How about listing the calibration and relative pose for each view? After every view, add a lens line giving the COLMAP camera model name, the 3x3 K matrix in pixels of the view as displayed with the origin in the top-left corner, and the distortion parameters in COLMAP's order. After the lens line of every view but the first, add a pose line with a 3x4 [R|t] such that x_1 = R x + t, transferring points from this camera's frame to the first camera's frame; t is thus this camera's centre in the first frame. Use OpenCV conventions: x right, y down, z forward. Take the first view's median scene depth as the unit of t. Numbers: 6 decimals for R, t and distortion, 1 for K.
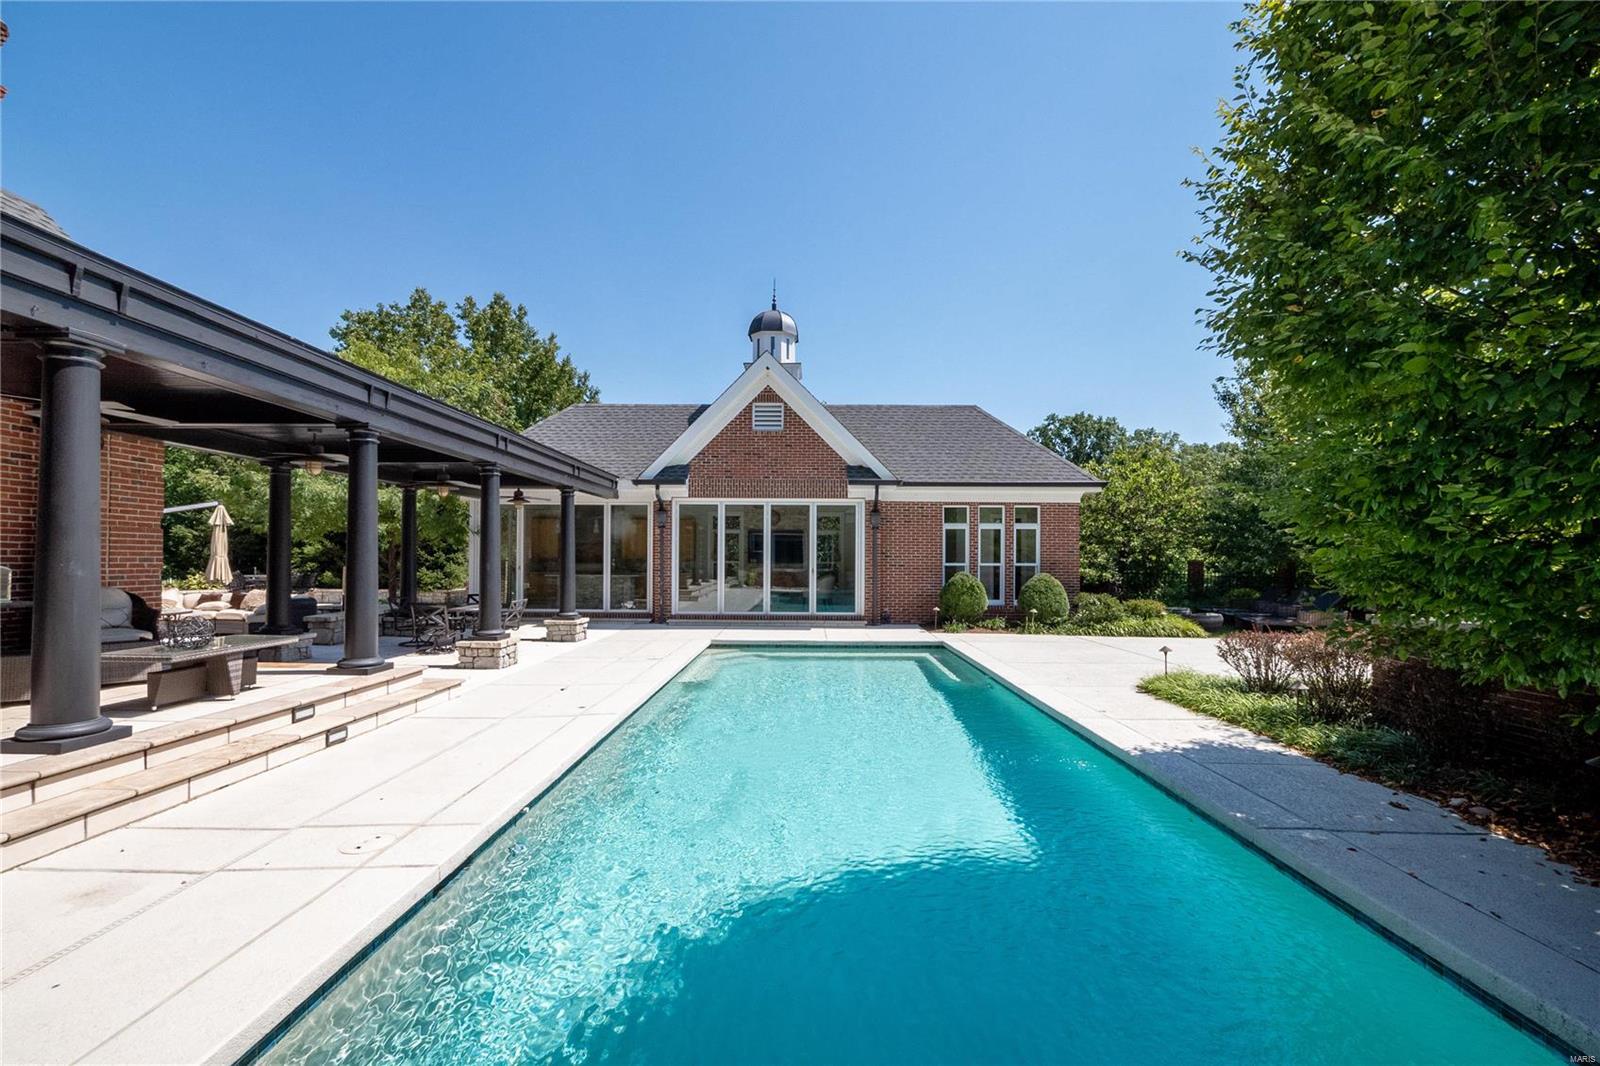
lens RADIAL K [[654.7, 0, 803.8], [0, 654.7, 545.4], [0, 0, 1]] dist [-0.004509, 0.000613]
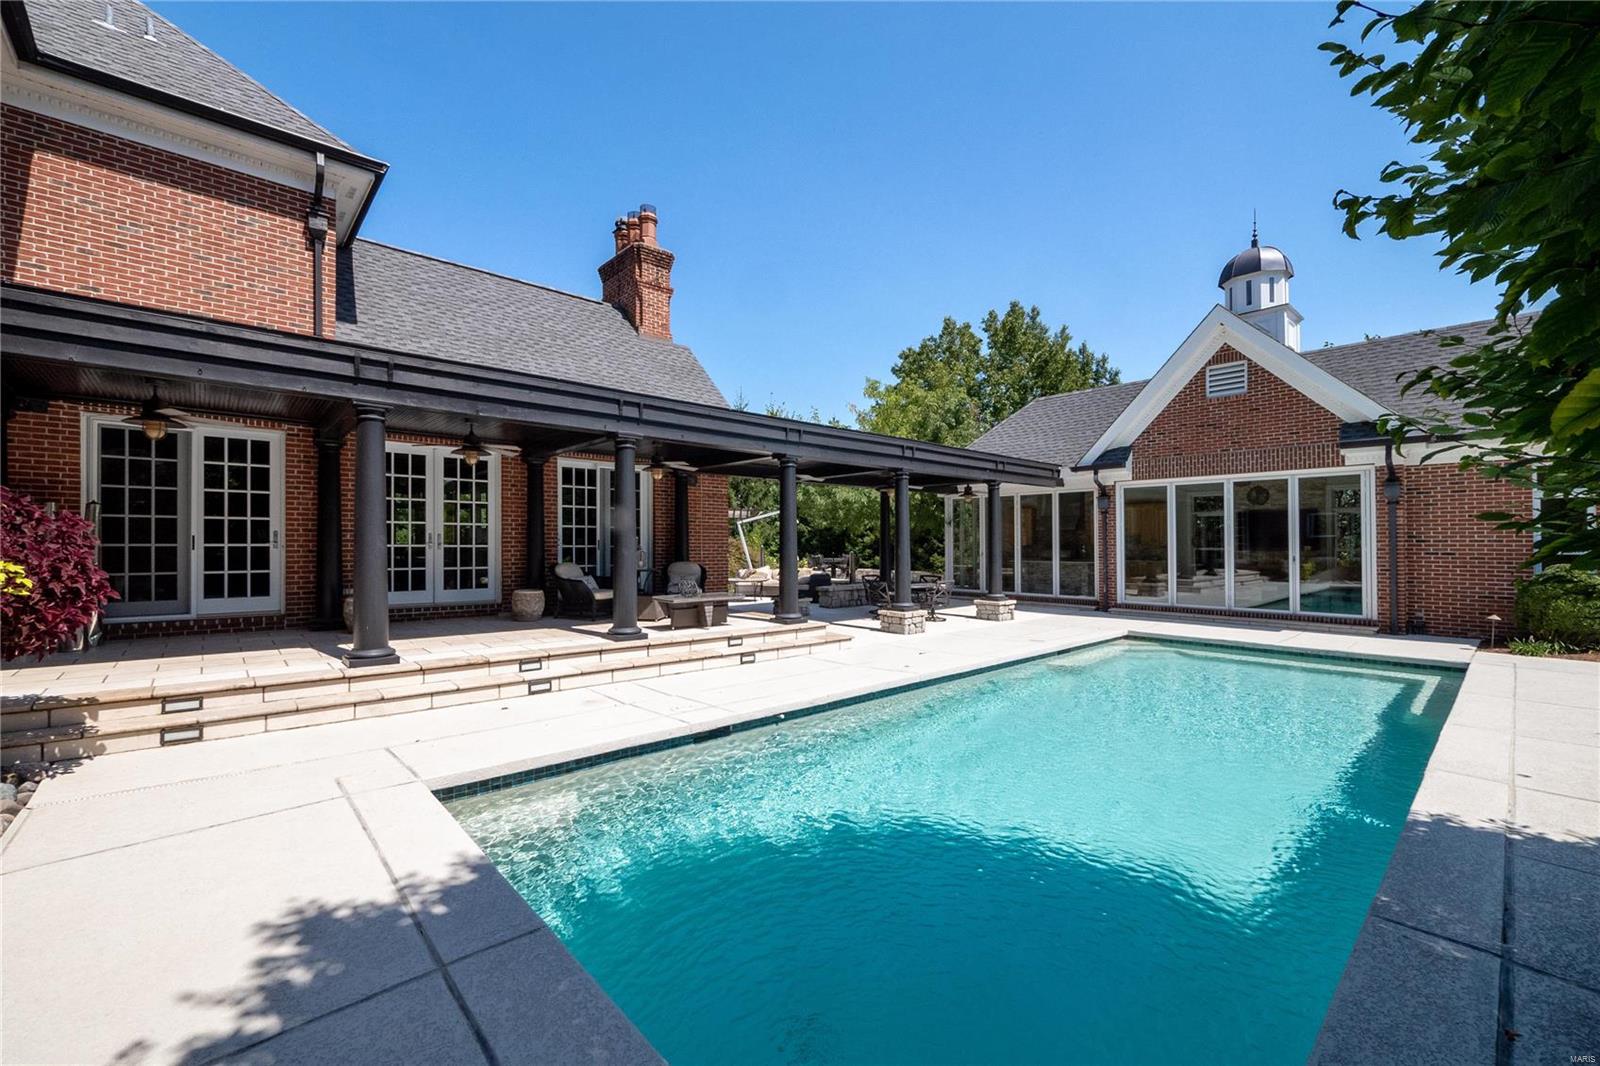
lens RADIAL K [[654.7, 0, 804.1], [0, 654.7, 530.3], [0, 0, 1]] dist [-0.004509, 0.000613]
pose [[0.677563, -0.019466, -0.735207, 0.195848], [0.016933, 0.999798, -0.010866, 0.001038], [0.735270, -0.005087, 0.677755, 0.011746]]
